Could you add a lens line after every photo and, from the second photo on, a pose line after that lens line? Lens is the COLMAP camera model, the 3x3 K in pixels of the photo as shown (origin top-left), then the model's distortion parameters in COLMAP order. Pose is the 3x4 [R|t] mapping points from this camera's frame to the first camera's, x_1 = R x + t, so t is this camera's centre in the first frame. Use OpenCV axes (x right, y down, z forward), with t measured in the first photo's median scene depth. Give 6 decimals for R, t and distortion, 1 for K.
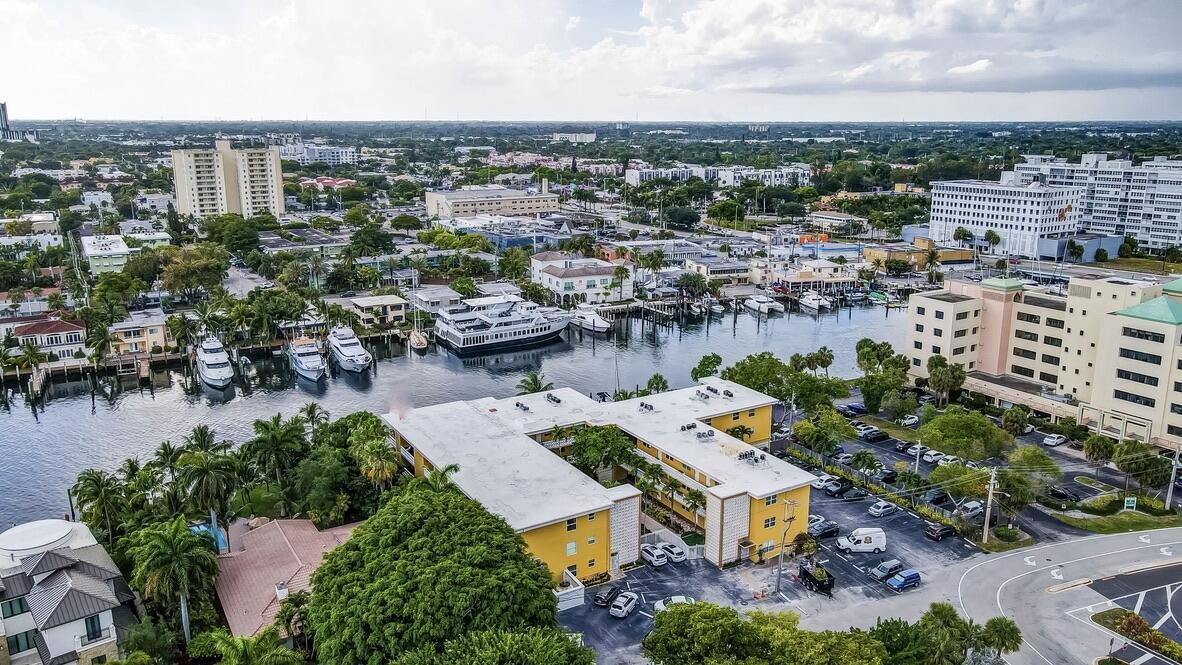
lens RADIAL K [[870.4, 0, 595.1], [0, 870.4, 341.4], [0, 0, 1]] dist [0.014200, 0.014369]
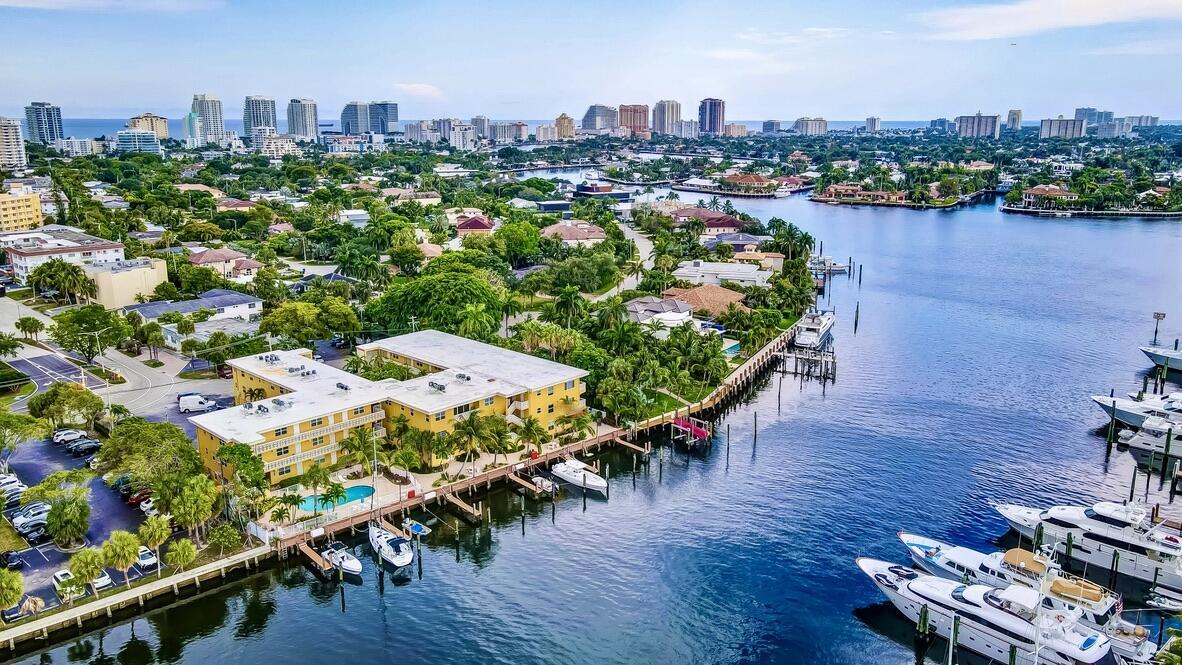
lens RADIAL K [[870.4, 0, 598.7], [0, 870.4, 331.0], [0, 0, 1]] dist [0.014200, 0.014369]
pose [[-0.973063, 0.045853, -0.225935, -0.005486], [-0.067501, 0.880405, 0.469393, -0.275115], [0.220437, 0.472000, -0.853594, 1.073639]]
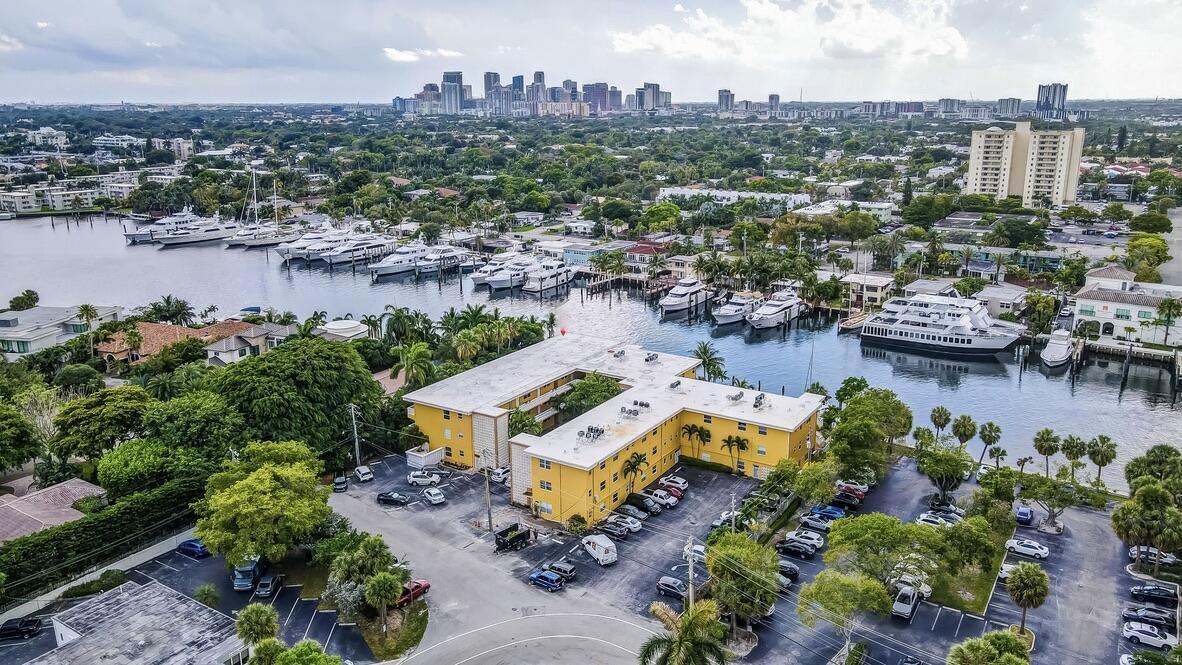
lens RADIAL K [[870.4, 0, 599.8], [0, 870.4, 327.4], [0, 0, 1]] dist [0.014200, 0.014369]
pose [[0.443606, 0.227381, -0.866898, 0.496379], [-0.221579, 0.965077, 0.139748, -0.063658], [0.868399, 0.130093, 0.478496, 0.233510]]
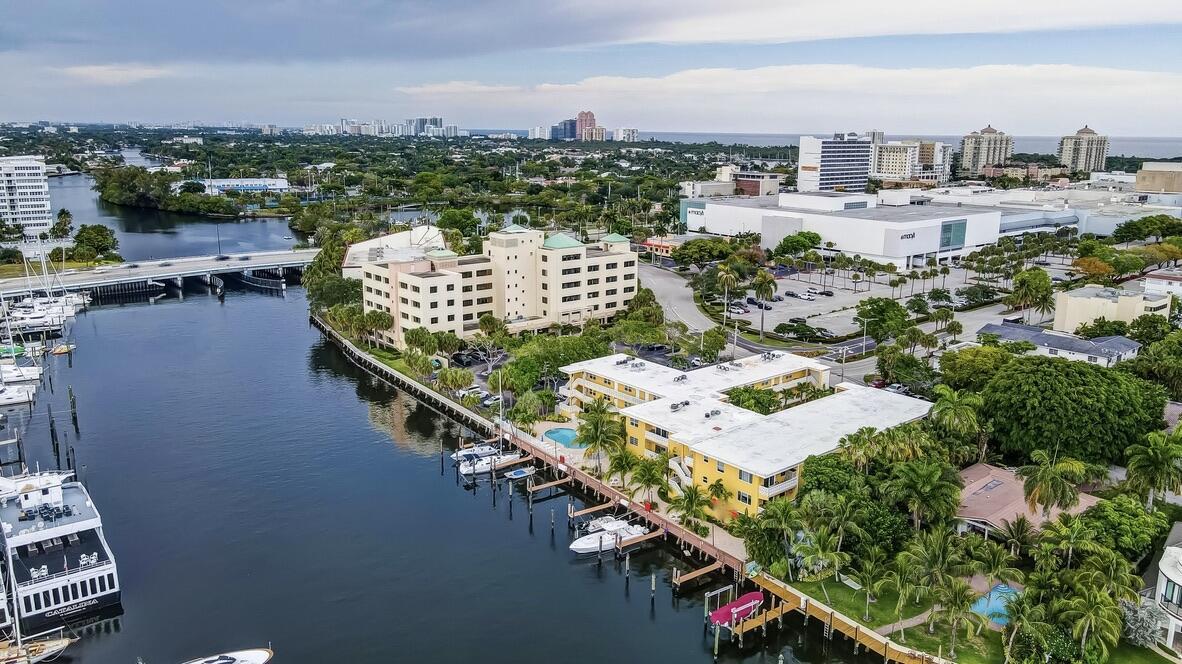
lens RADIAL K [[870.4, 0, 602.4], [0, 870.4, 330.5], [0, 0, 1]] dist [0.014200, 0.014369]
pose [[-0.128816, -0.236214, 0.963125, -0.555841], [0.236498, 0.935876, 0.261162, -0.168151], [-0.963055, 0.261419, -0.064692, 0.644432]]
